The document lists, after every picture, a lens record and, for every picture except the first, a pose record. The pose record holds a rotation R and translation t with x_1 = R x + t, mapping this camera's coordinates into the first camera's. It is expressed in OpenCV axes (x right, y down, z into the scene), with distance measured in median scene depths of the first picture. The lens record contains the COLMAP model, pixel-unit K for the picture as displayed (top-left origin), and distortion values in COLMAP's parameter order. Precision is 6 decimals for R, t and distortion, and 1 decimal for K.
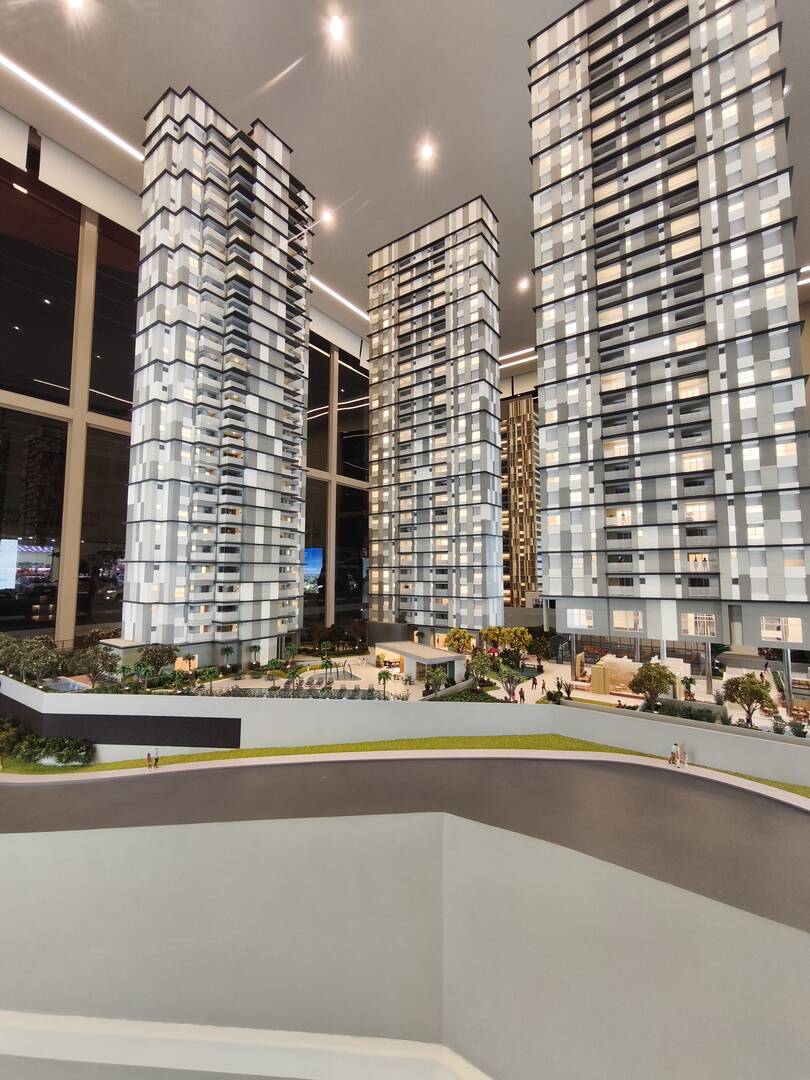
lens RADIAL K [[463.2, 0, 429.3], [0, 463.2, 544.2], [0, 0, 1]] dist [0.002152, 0.000201]
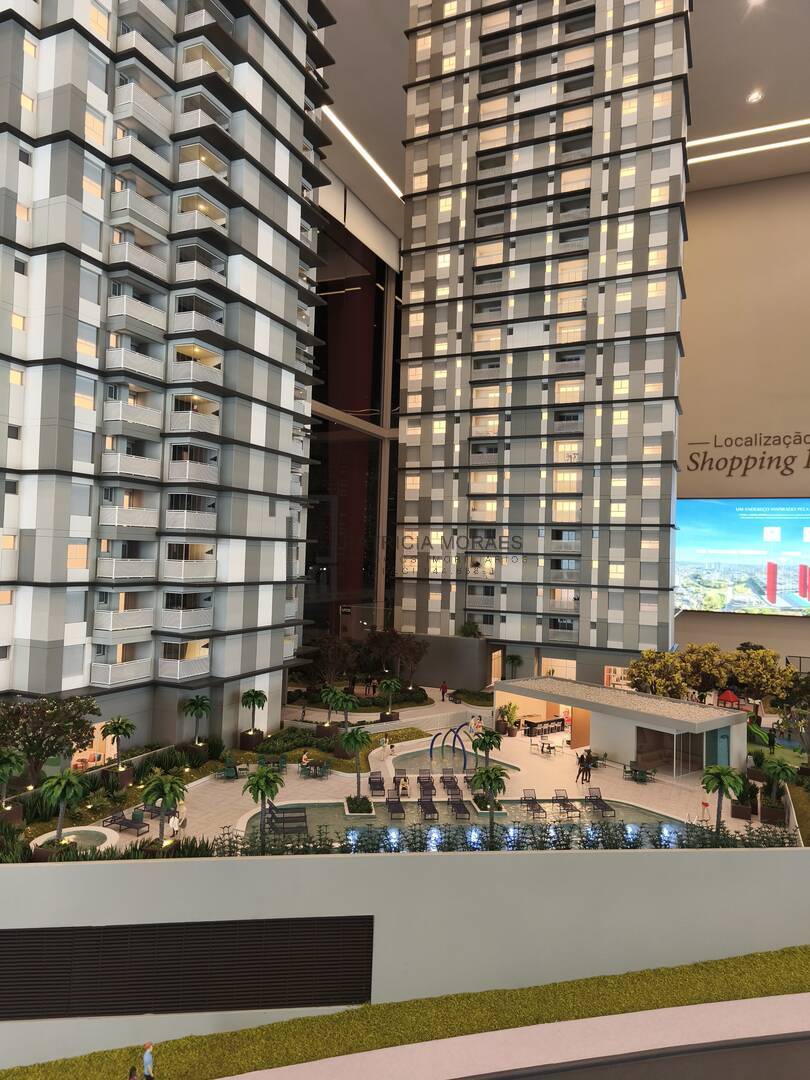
lens RADIAL K [[708.7, 0, 401.7], [0, 708.7, 548.7], [0, 0, 1]] dist [0.051619, -0.033399]
pose [[0.982881, 0.030805, 0.181650, -0.288803], [-0.040375, 0.997971, 0.049227, 0.043954], [-0.179765, -0.055718, 0.982130, 0.285111]]
